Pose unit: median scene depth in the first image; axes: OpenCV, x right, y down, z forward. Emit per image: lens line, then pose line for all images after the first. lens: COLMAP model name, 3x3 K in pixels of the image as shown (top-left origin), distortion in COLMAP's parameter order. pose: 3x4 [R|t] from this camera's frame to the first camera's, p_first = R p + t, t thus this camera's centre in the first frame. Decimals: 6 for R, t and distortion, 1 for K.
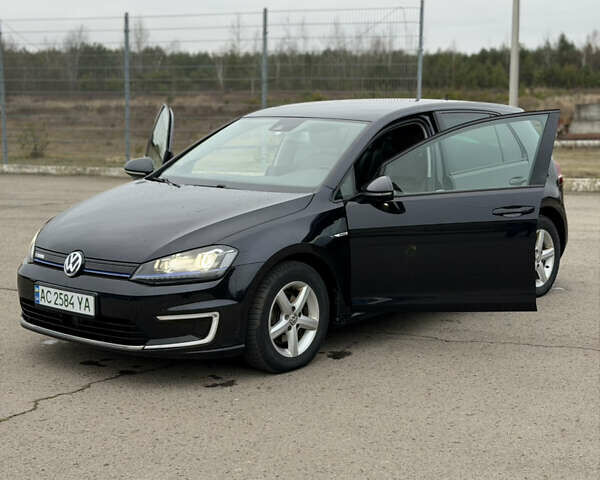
lens RADIAL K [[1089.2, 0, 300.0], [0, 1089.2, 240.0], [0, 0, 1]] dist [0.134571, 0.046747]
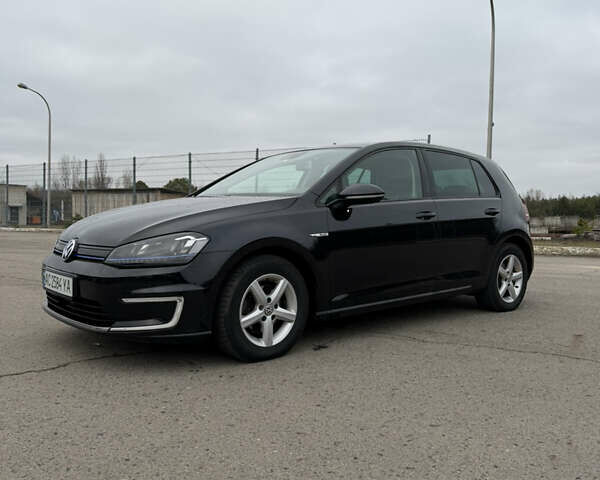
lens RADIAL K [[552.8, 0, 300.0], [0, 552.8, 240.0], [0, 0, 1]] dist [0.181220, -0.362906]
pose [[0.991185, 0.028610, -0.129355, 0.091010], [-0.040471, 0.995118, -0.090013, 0.052726], [0.126148, 0.094455, 0.987504, 0.474365]]
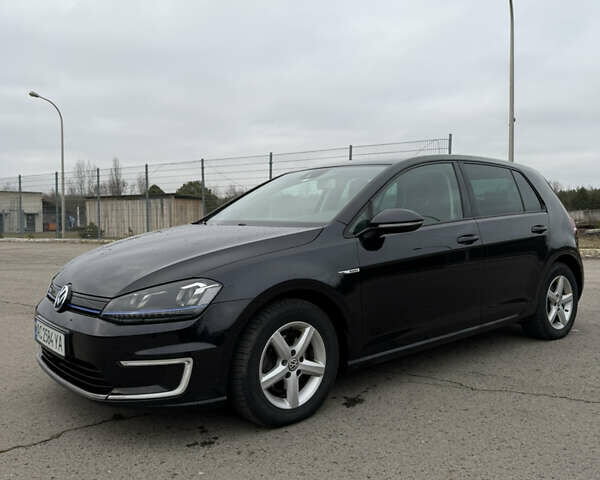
lens RADIAL K [[552.8, 0, 300.0], [0, 552.8, 240.0], [0, 0, 1]] dist [0.181220, -0.362906]
pose [[0.987804, 0.004189, -0.155648, 0.070198], [-0.017783, 0.996132, -0.086051, 0.010508], [0.154685, 0.087770, 0.984057, 0.547071]]
